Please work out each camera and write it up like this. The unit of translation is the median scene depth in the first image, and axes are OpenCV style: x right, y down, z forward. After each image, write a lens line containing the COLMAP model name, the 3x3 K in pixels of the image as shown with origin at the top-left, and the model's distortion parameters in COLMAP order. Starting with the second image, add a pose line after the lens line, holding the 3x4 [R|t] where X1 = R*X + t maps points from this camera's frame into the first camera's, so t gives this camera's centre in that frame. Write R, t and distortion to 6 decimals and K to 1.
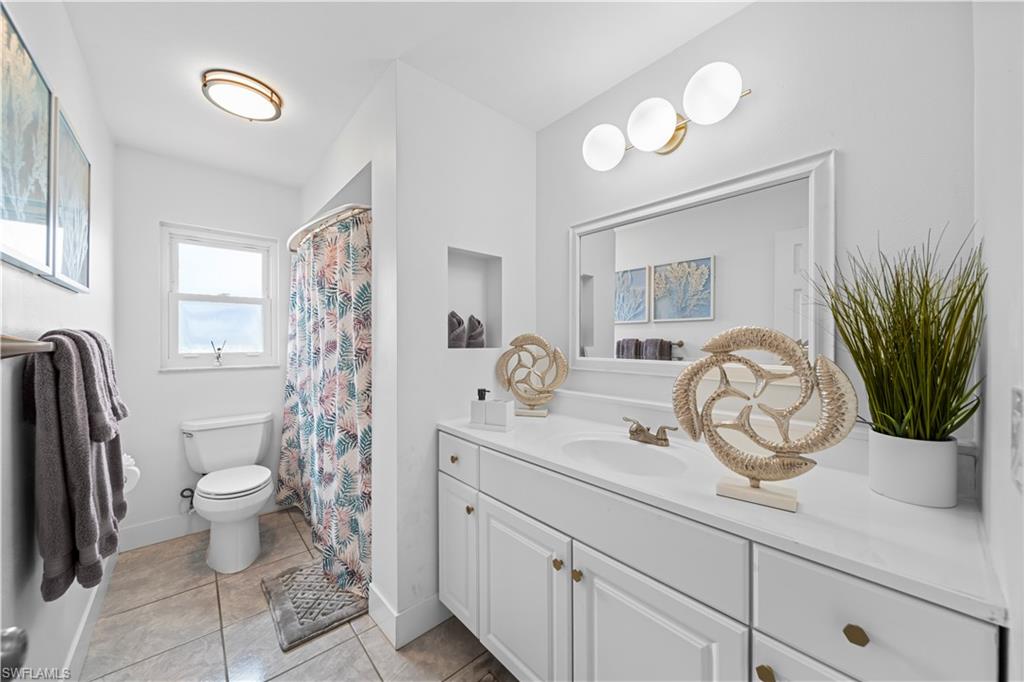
lens RADIAL K [[370.3, 0, 515.9], [0, 370.3, 340.0], [0, 0, 1]] dist [-0.000931, -0.000189]
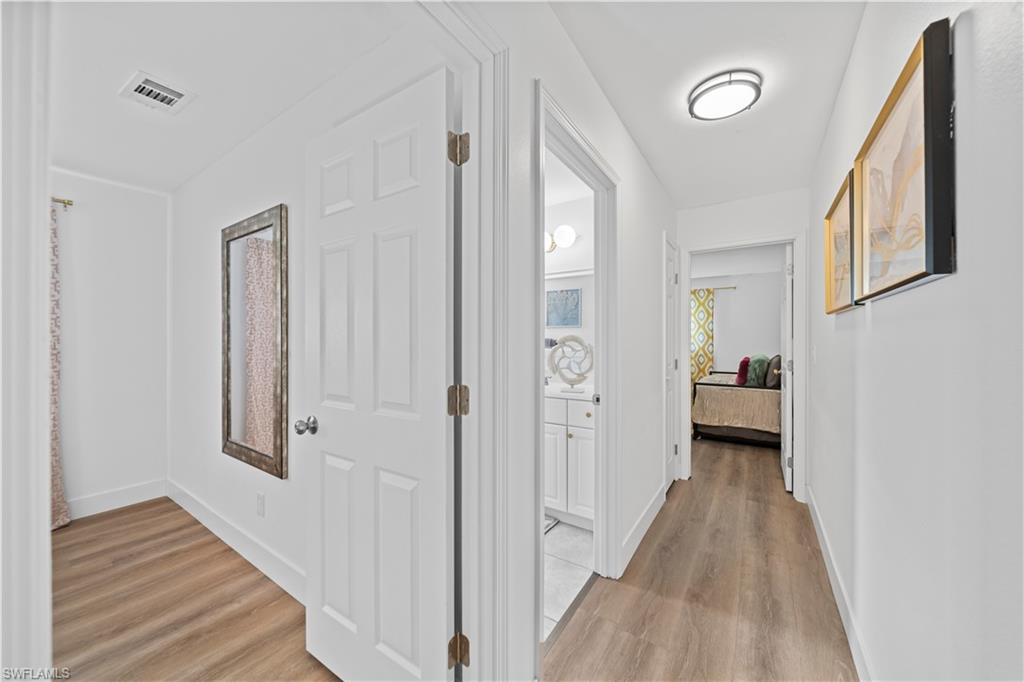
lens RADIAL K [[360.1, 0, 517.0], [0, 360.1, 338.3], [0, 0, 1]] dist [-0.000399, -0.001488]
pose [[0.967088, 0.001214, 0.254439, -0.245289], [-0.000454, 0.999995, -0.003047, 0.002332], [-0.254441, 0.002831, 0.967084, -0.792291]]
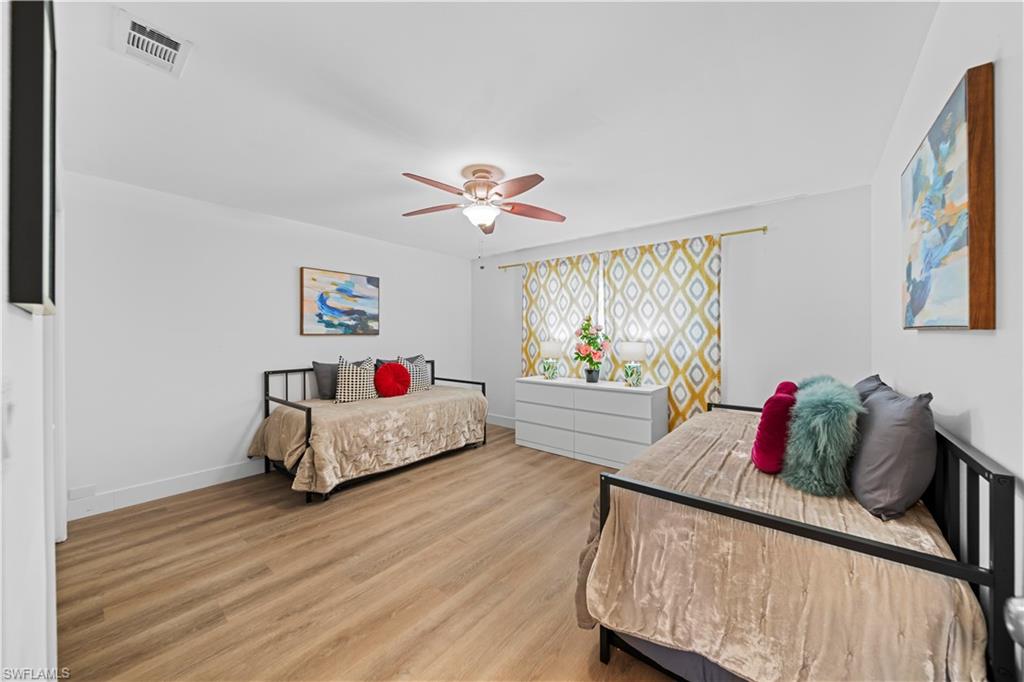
lens RADIAL K [[360.1, 0, 517.0], [0, 360.1, 338.3], [0, 0, 1]] dist [-0.000399, -0.001488]
pose [[0.986751, -0.010012, 0.161930, 1.252056], [0.009598, 0.999948, 0.003340, -0.000076], [-0.161955, -0.001742, 0.986797, 0.556188]]
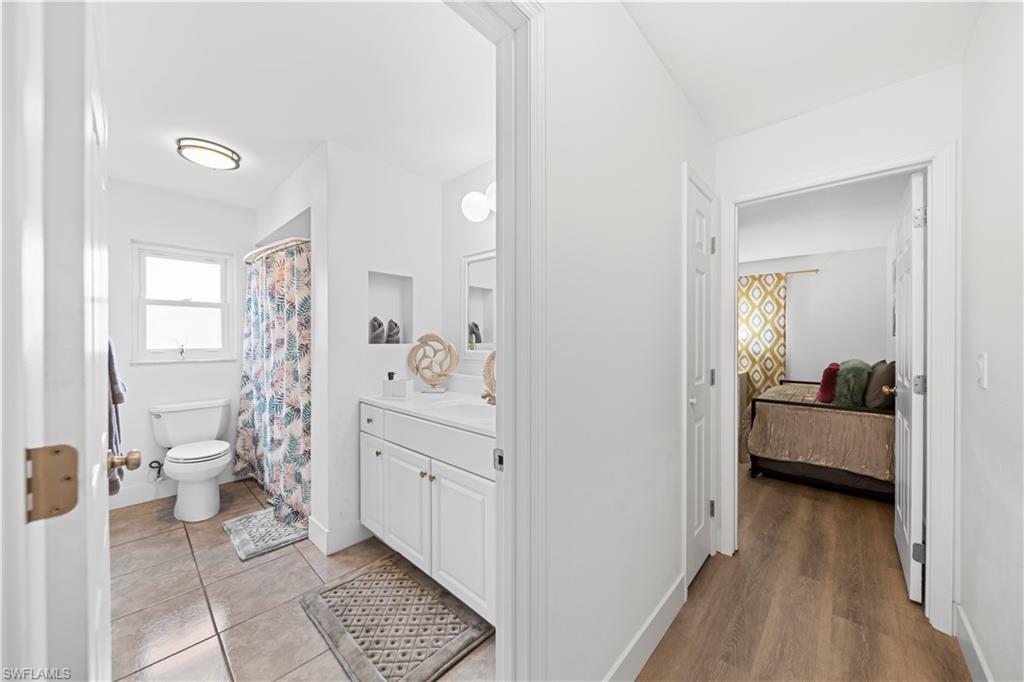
lens RADIAL K [[360.1, 0, 517.0], [0, 360.1, 338.3], [0, 0, 1]] dist [-0.000399, -0.001488]
pose [[0.994661, 0.000442, 0.103199, 0.211426], [-0.000459, 1.000000, 0.000132, 0.001189], [-0.103199, -0.000179, 0.994661, -0.367091]]
